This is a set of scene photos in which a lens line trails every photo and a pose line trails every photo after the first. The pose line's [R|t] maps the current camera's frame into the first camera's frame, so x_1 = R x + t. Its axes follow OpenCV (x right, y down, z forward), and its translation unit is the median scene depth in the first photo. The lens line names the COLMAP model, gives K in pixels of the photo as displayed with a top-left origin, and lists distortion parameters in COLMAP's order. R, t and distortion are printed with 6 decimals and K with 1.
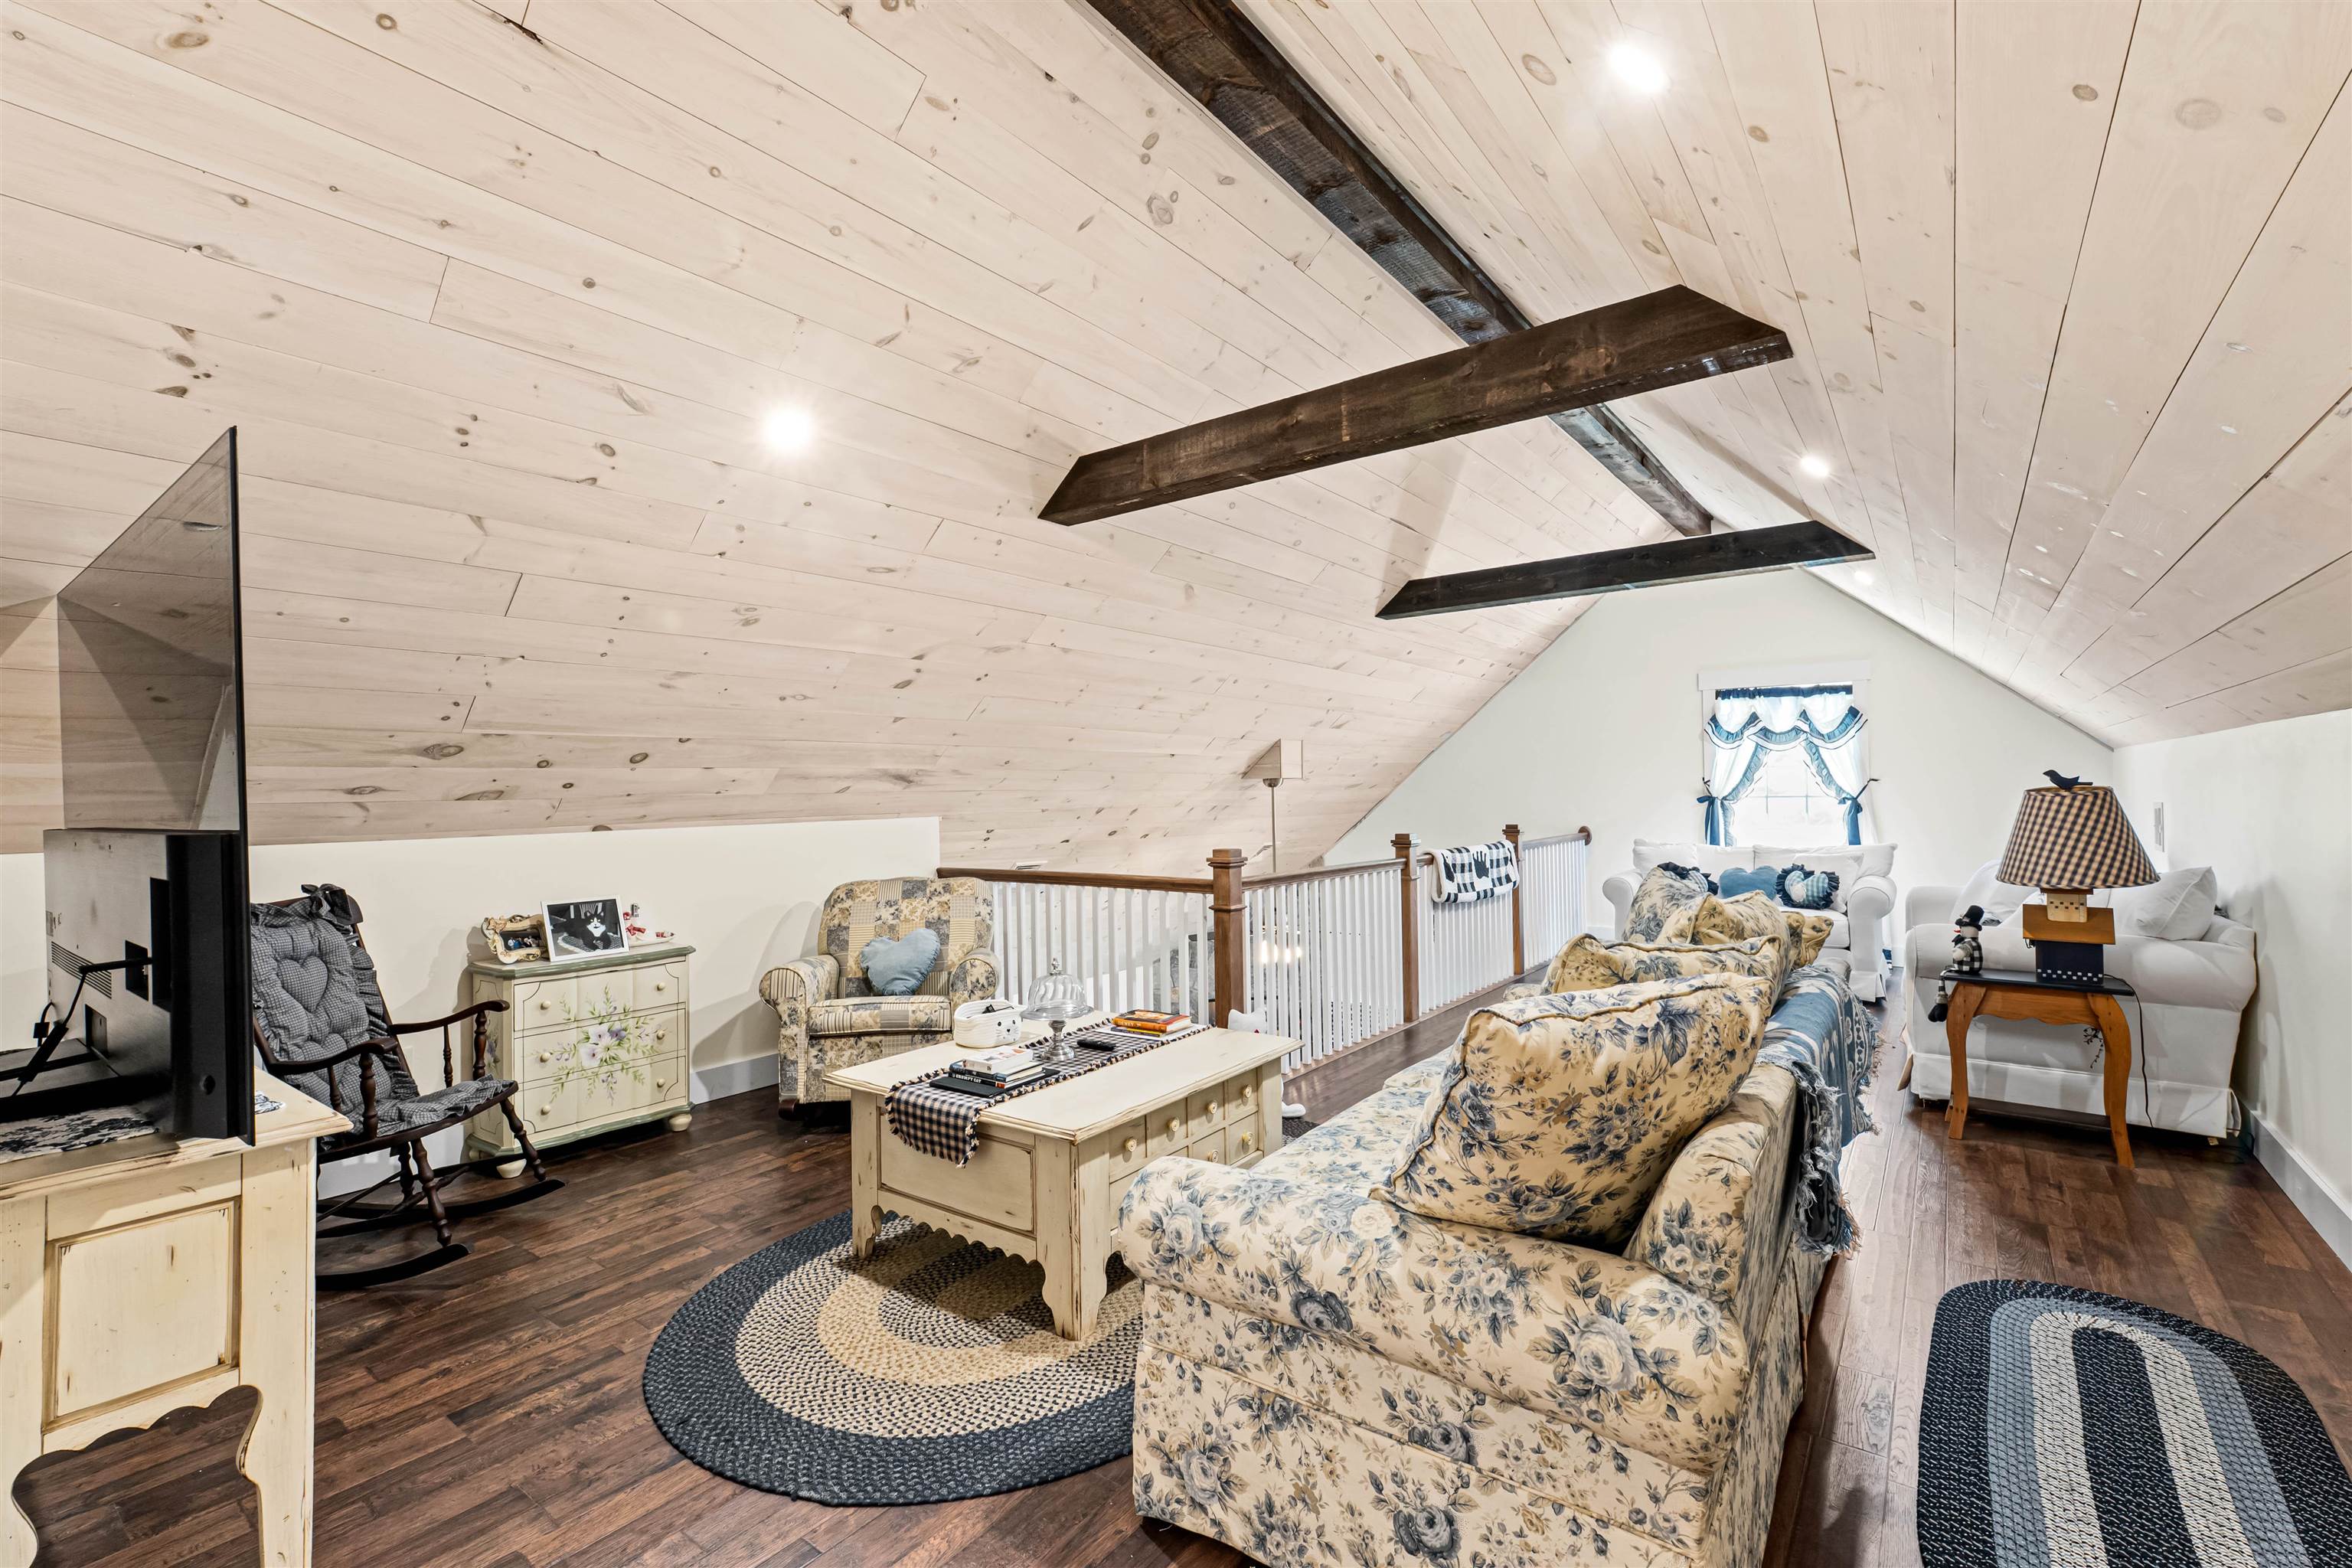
lens RADIAL K [[1019.7, 0, 1187.1], [0, 1019.7, 783.4], [0, 0, 1]] dist [0.004880, 0.000455]
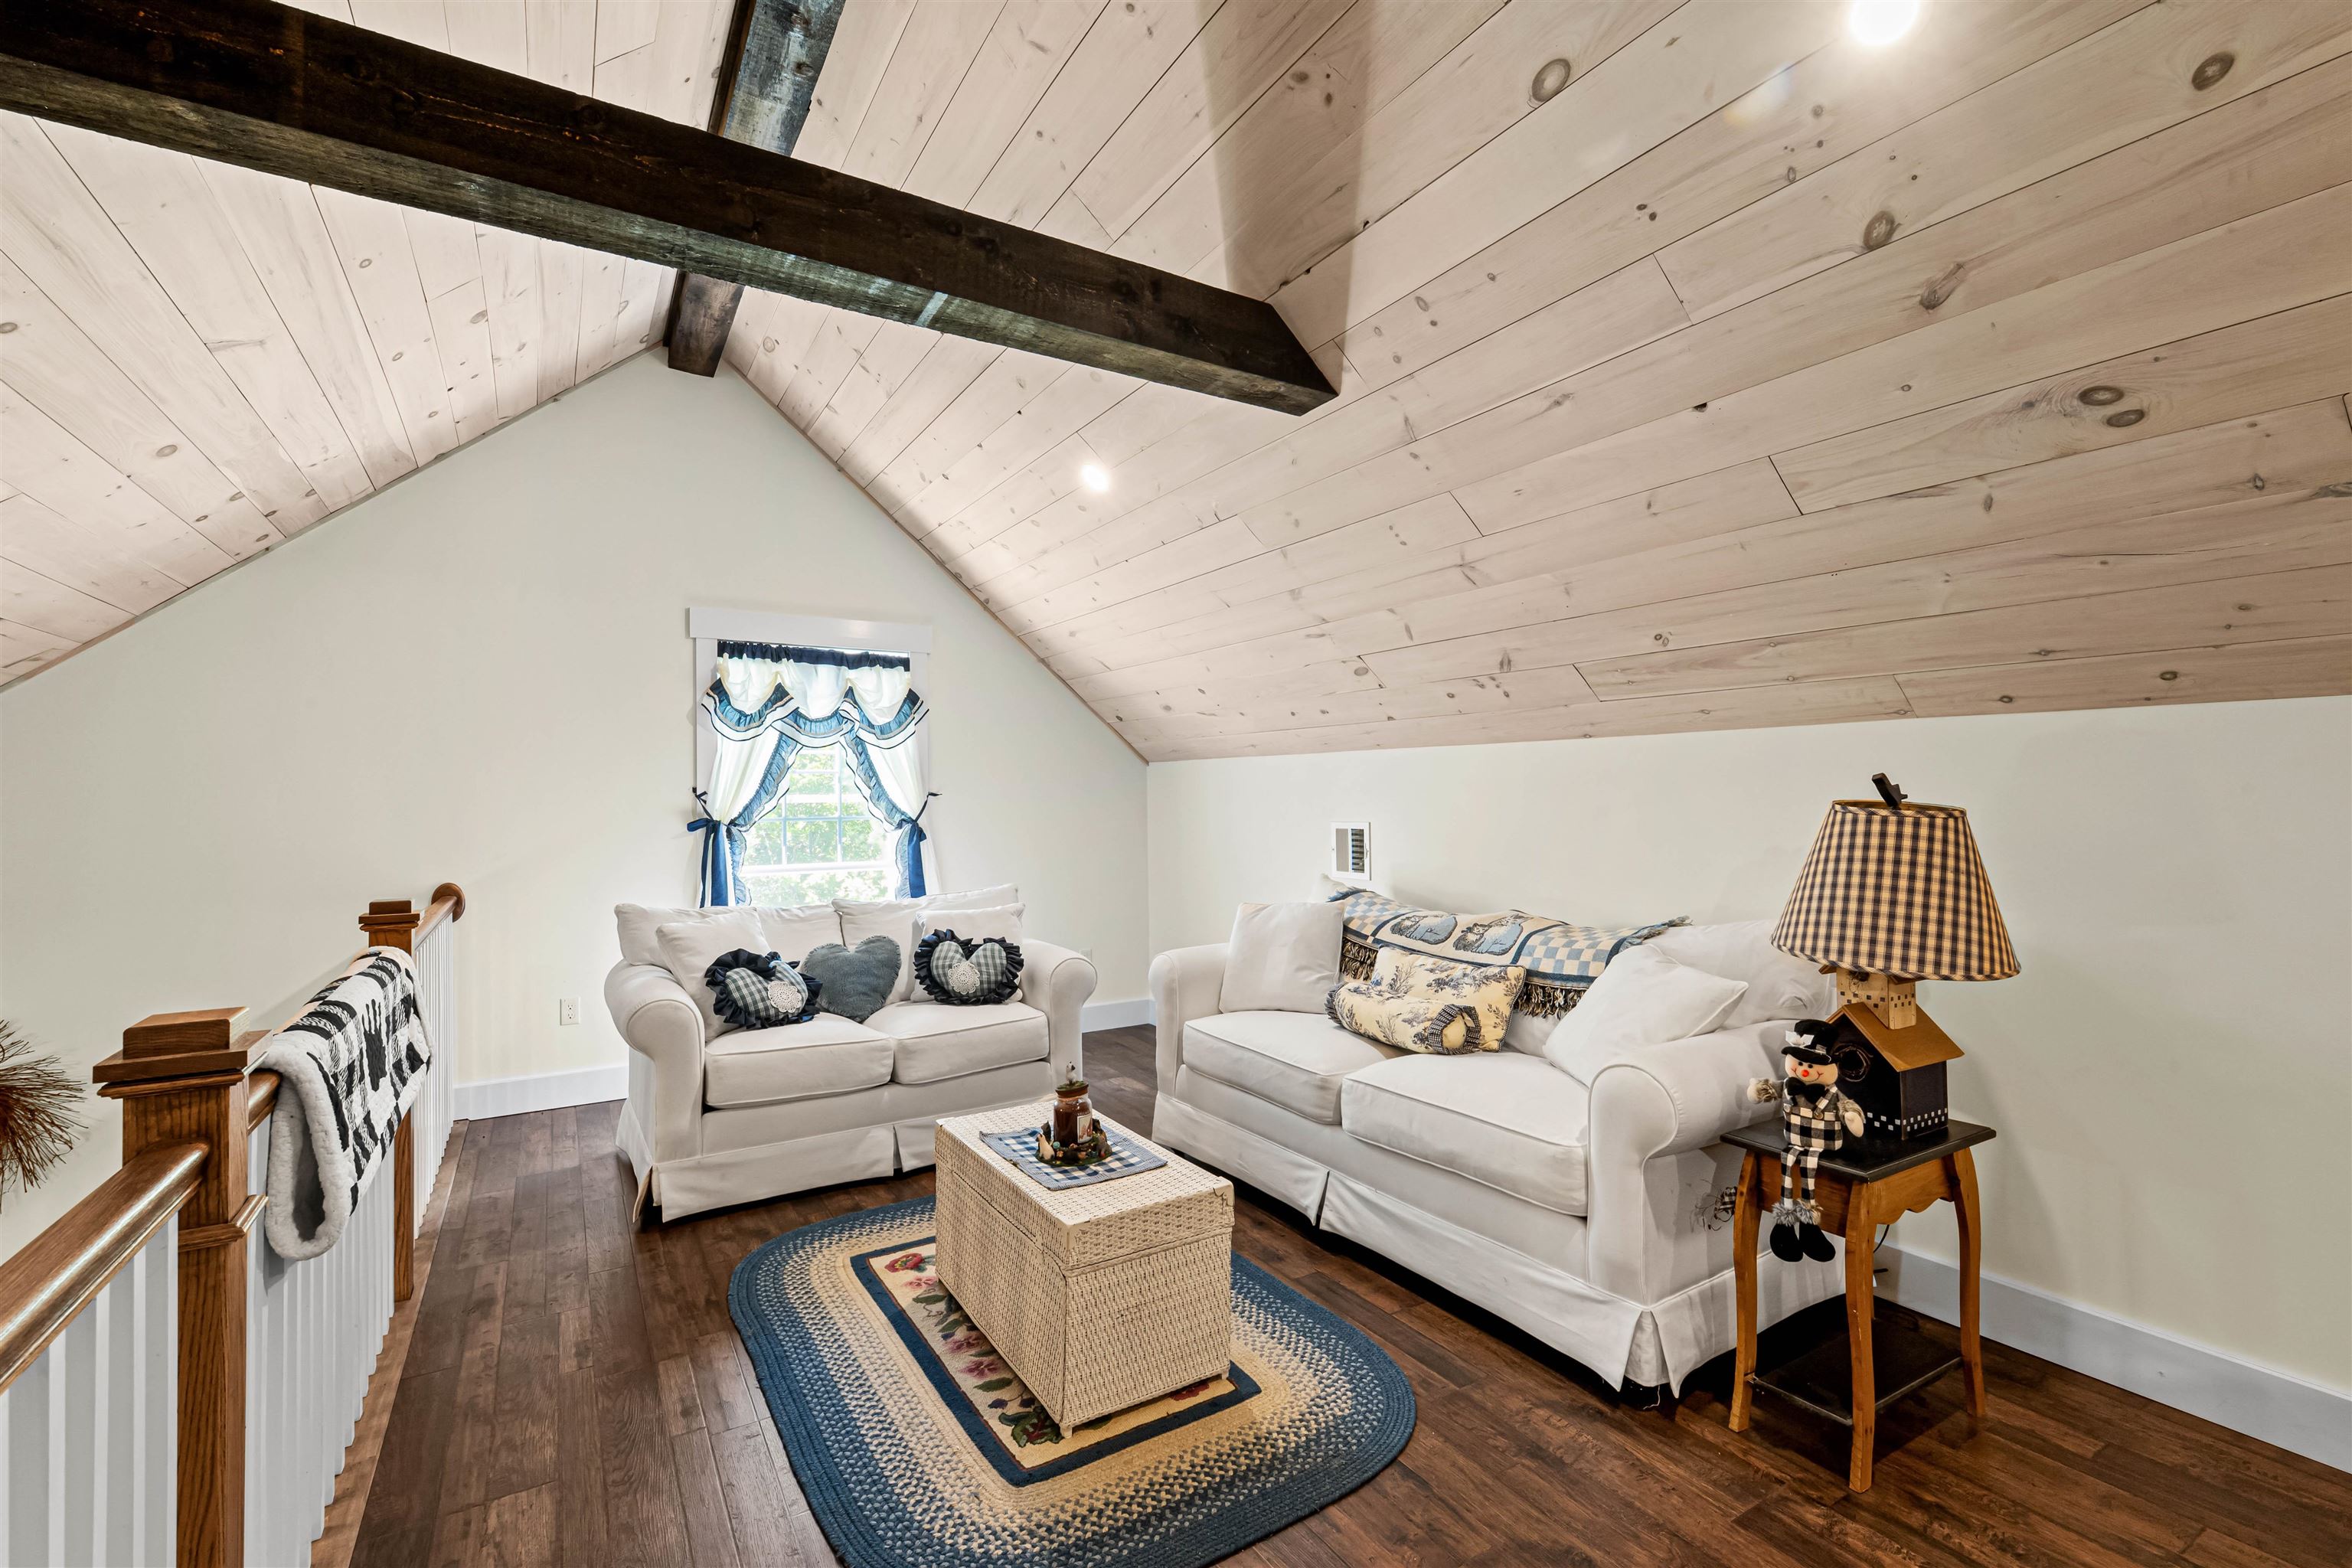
lens RADIAL K [[1019.7, 0, 1187.1], [0, 1019.7, 783.4], [0, 0, 1]] dist [0.004880, 0.000455]
pose [[0.370549, 0.021864, 0.928555, 0.073072], [-0.005109, 0.999756, -0.021501, 0.003205], [-0.928799, 0.003223, 0.370571, 0.555556]]
